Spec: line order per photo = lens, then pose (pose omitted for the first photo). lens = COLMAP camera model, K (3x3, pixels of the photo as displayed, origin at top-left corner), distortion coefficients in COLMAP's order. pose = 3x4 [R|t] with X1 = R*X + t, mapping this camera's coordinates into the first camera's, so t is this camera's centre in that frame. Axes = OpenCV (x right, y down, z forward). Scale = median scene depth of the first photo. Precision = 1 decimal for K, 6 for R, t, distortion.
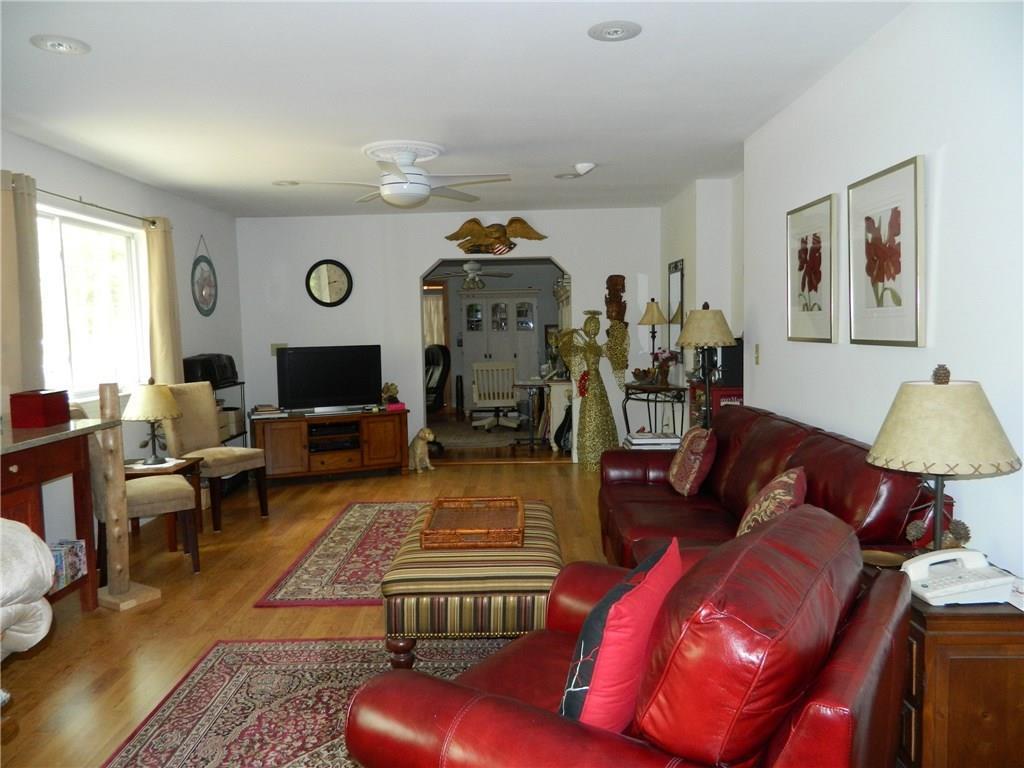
lens RADIAL K [[754.9, 0, 510.9], [0, 754.9, 383.1], [0, 0, 1]] dist [0.005959, 0.002080]
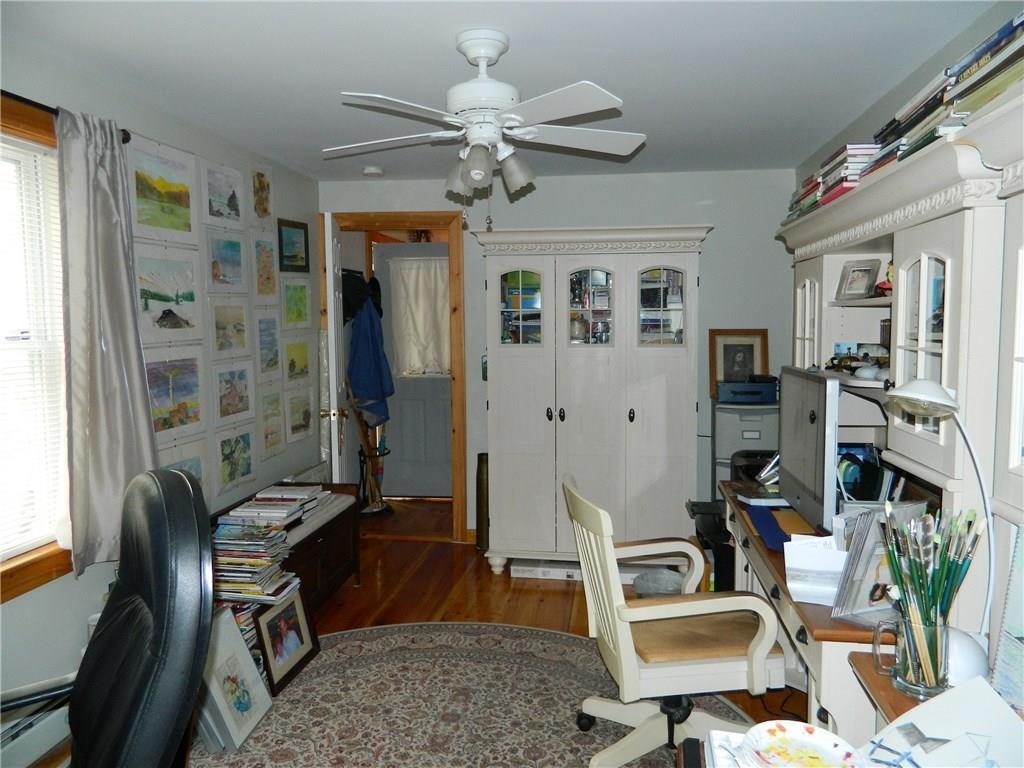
lens RADIAL K [[754.9, 0, 513.8], [0, 754.9, 383.1], [0, 0, 1]] dist [0.005959, 0.002080]
pose [[0.993857, 0.023359, -0.108175, -0.011409], [-0.021485, 0.999599, 0.018458, -0.056656], [0.108563, -0.016021, 0.993960, 0.634430]]
